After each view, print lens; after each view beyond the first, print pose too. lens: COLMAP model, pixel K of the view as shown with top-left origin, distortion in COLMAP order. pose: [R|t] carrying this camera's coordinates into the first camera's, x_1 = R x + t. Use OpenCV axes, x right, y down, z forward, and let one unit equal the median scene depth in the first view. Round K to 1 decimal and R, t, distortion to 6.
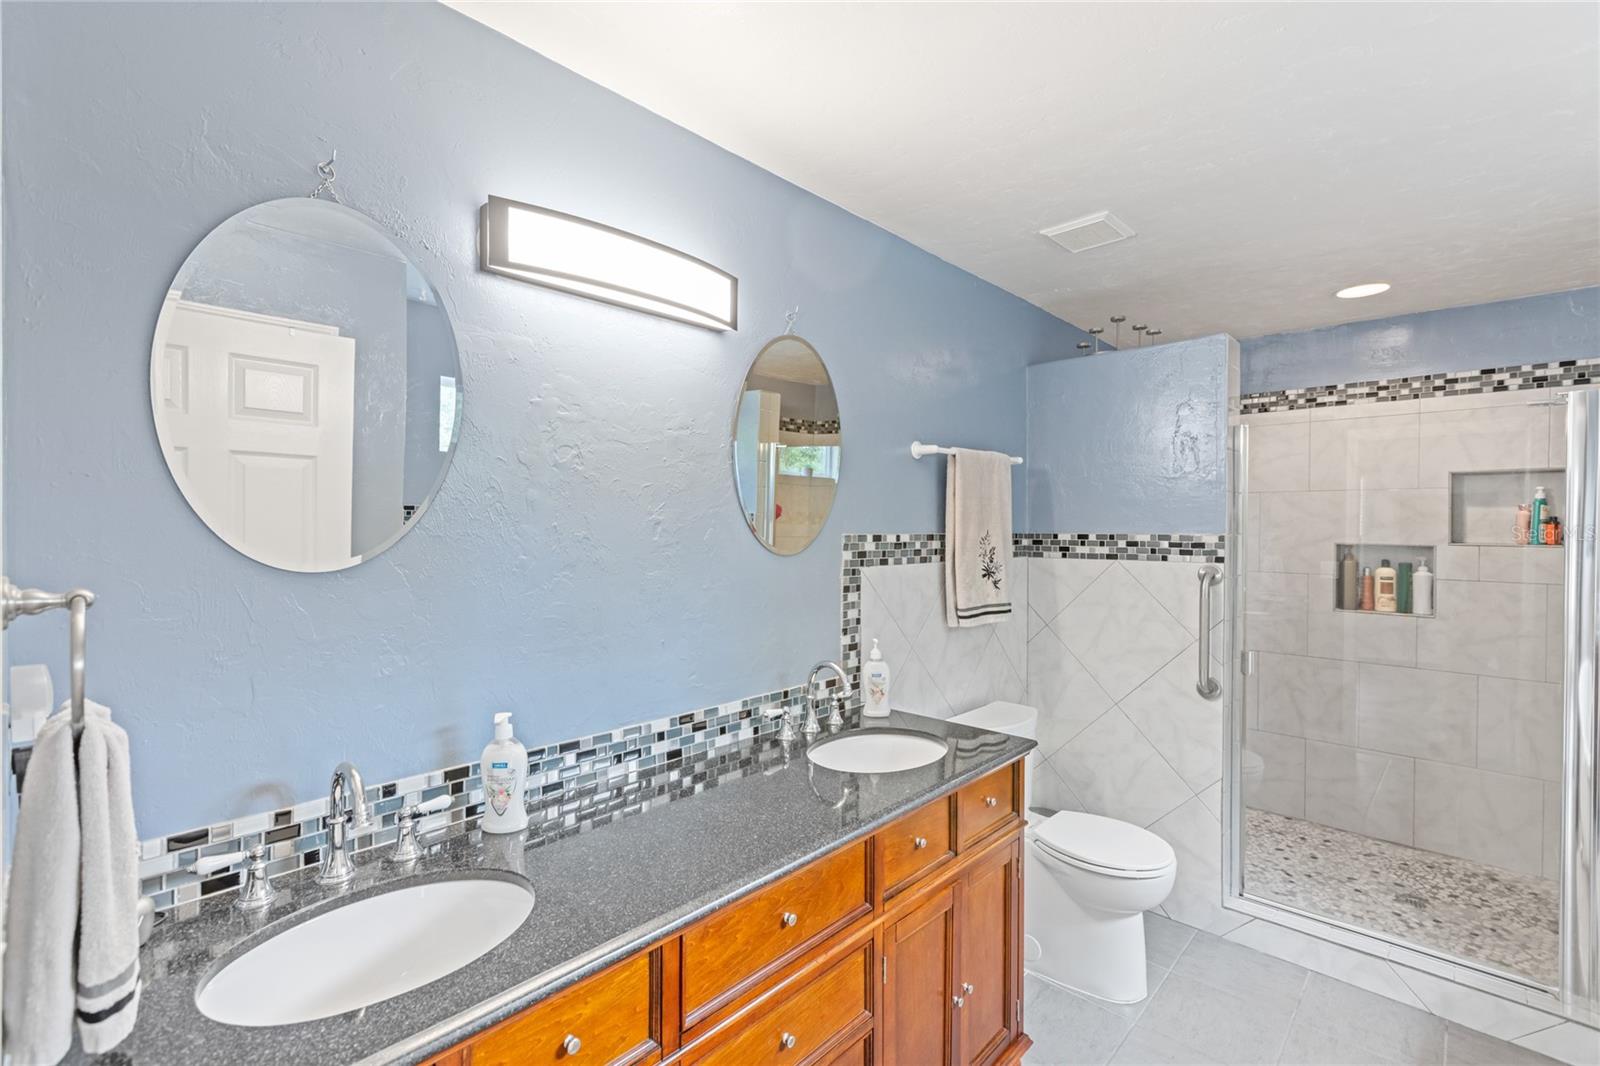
lens RADIAL K [[724.0, 0, 788.5], [0, 724.0, 536.2], [0, 0, 1]] dist [-0.003032, -0.000944]
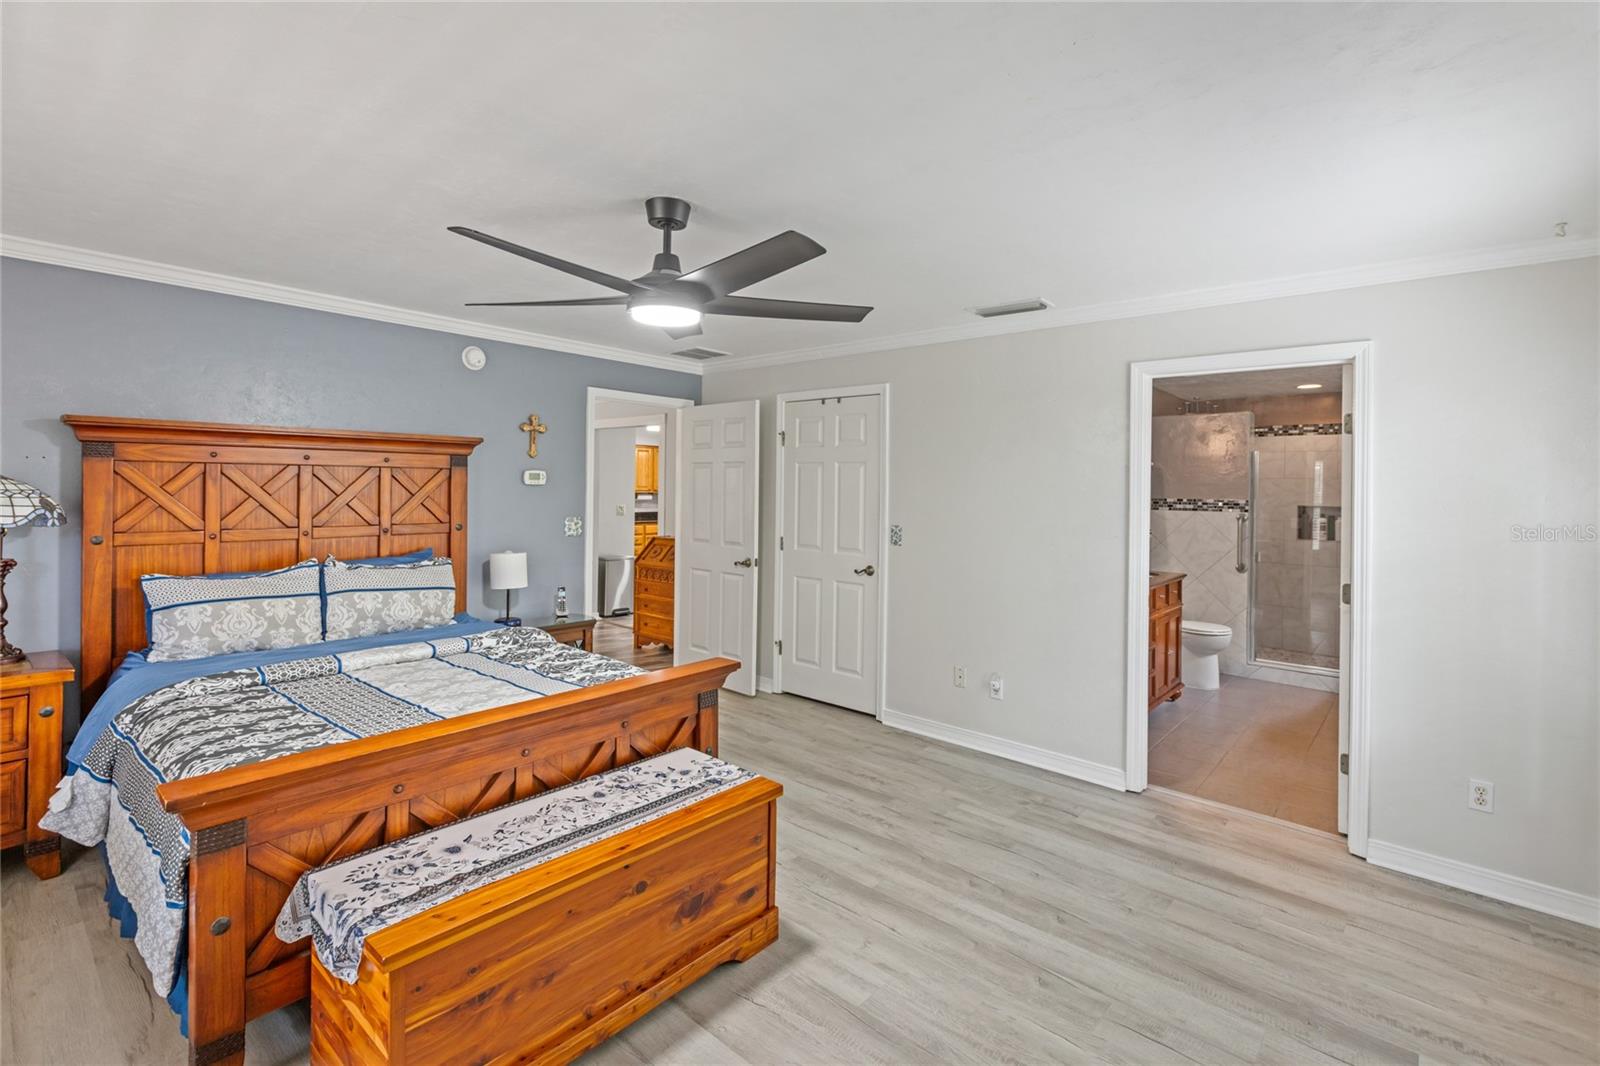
lens RADIAL K [[738.0, 0, 799.8], [0, 738.0, 493.2], [0, 0, 1]] dist [0.002403, -0.000135]
pose [[0.998898, 0.011514, 0.045509, -0.805776], [-0.010968, 0.999865, -0.012224, 0.019393], [-0.045644, 0.011711, 0.998889, -1.109109]]
